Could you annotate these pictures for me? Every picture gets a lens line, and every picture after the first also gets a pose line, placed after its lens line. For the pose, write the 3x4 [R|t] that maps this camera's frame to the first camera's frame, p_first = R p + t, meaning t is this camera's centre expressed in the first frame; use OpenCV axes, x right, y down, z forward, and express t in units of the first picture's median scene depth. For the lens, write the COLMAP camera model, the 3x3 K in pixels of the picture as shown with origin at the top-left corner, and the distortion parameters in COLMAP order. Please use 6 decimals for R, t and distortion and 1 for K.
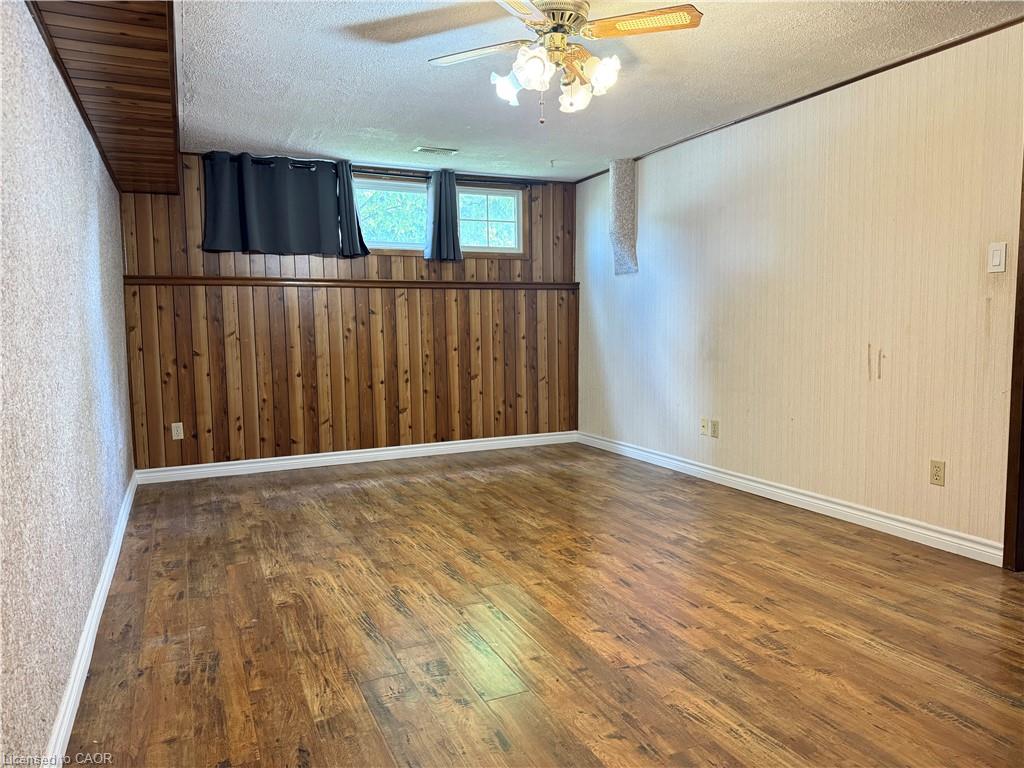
lens RADIAL K [[714.4, 0, 508.5], [0, 714.4, 383.9], [0, 0, 1]] dist [0.077474, -0.091392]
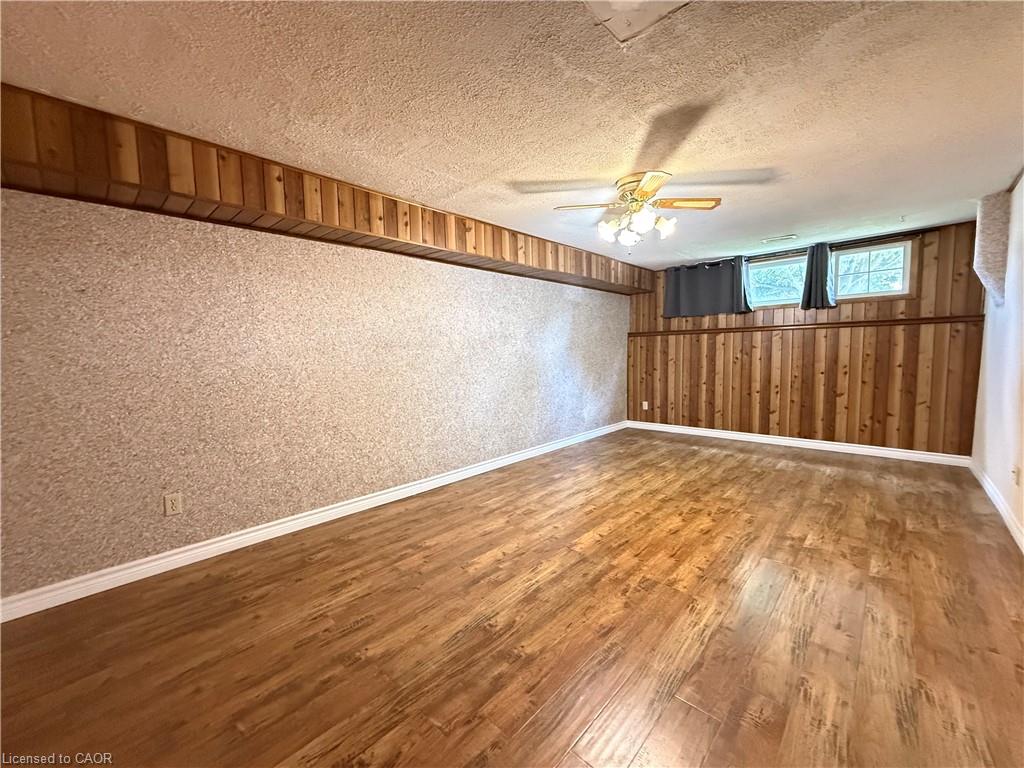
lens RADIAL K [[408.4, 0, 517.1], [0, 408.4, 383.6], [0, 0, 1]] dist [-0.000597, 0.001463]
pose [[0.389773, 0.078145, -0.917589, 0.718902], [-0.061628, 0.996373, 0.058677, -0.066878], [0.918846, 0.033679, 0.393175, 0.287057]]
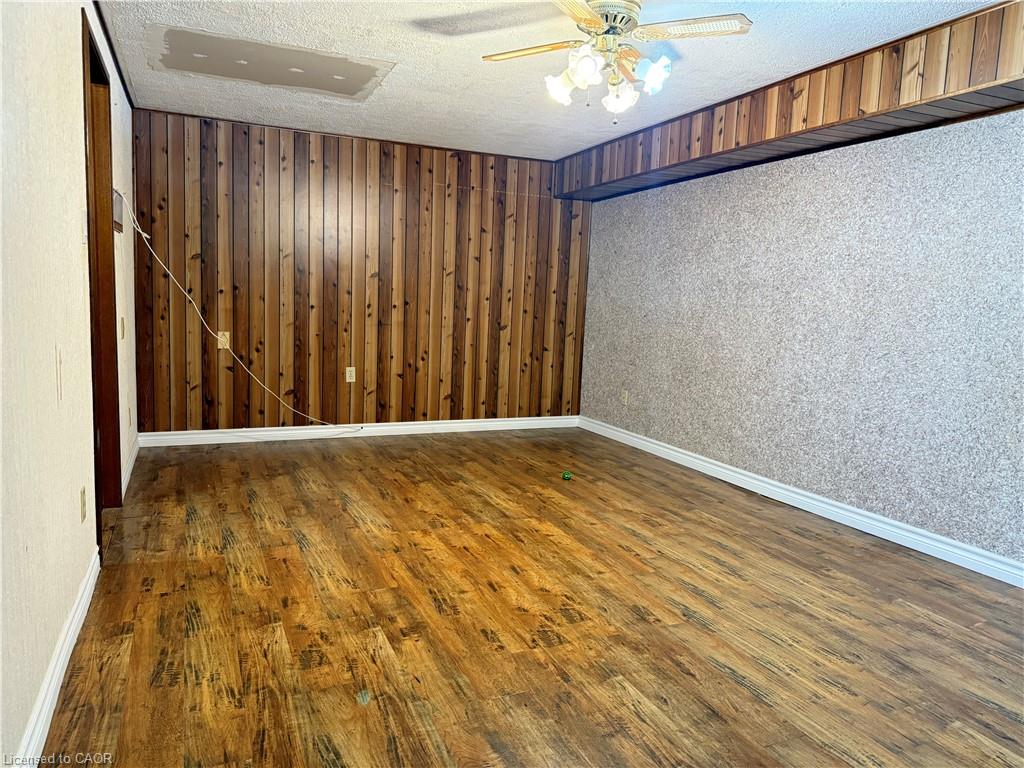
lens RADIAL K [[714.4, 0, 506.1], [0, 714.4, 387.1], [0, 0, 1]] dist [0.077474, -0.091392]
pose [[-0.999605, -0.025685, 0.011400, 0.149546], [-0.022761, 0.977947, 0.207609, -0.161049], [-0.016481, 0.207267, -0.978145, 1.699475]]
